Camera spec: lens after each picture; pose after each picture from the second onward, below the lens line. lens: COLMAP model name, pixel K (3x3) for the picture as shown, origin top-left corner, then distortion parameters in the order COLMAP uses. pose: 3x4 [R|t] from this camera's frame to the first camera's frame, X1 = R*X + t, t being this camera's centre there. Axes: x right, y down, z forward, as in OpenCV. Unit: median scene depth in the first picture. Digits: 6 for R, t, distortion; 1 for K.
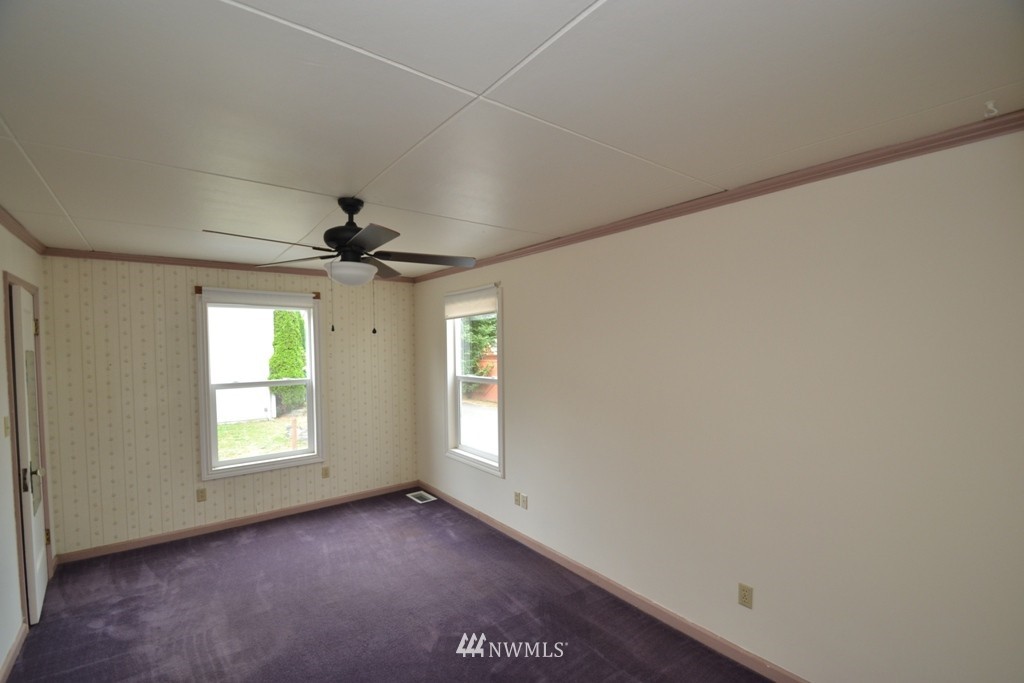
lens RADIAL K [[456.4, 0, 511.4], [0, 456.4, 357.9], [0, 0, 1]] dist [0.013306, -0.018727]
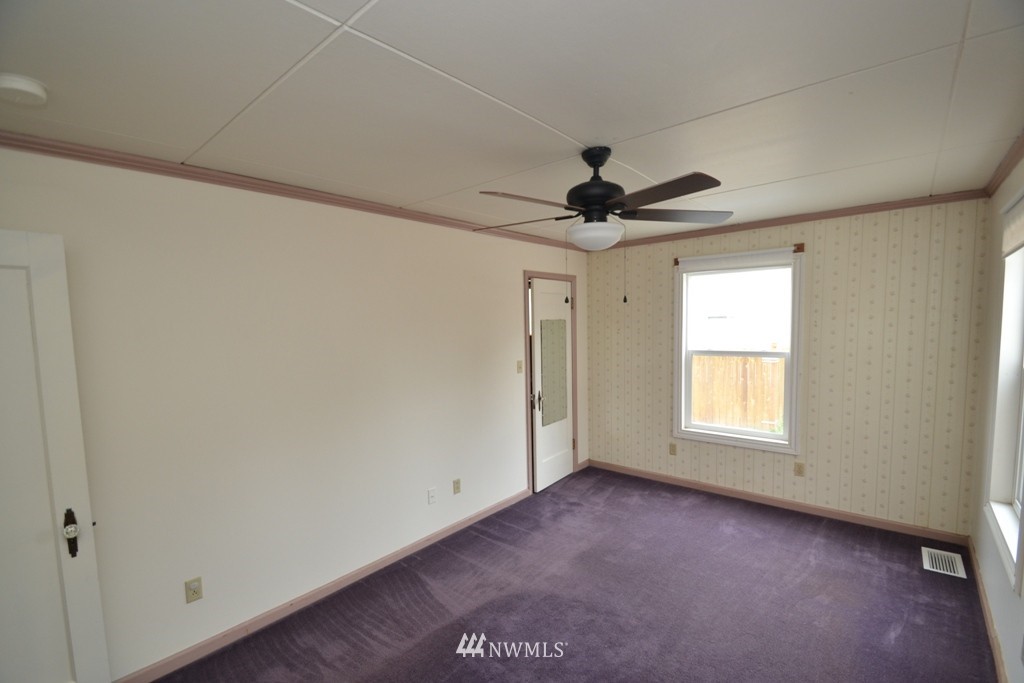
lens RADIAL K [[452.0, 0, 507.0], [0, 452.0, 360.0], [0, 0, 1]] dist [0.011620, -0.016985]
pose [[0.193868, 0.093084, -0.976602, 0.293974], [-0.003163, 0.995542, 0.094262, -0.017422], [0.981023, -0.015185, 0.193298, 0.393756]]
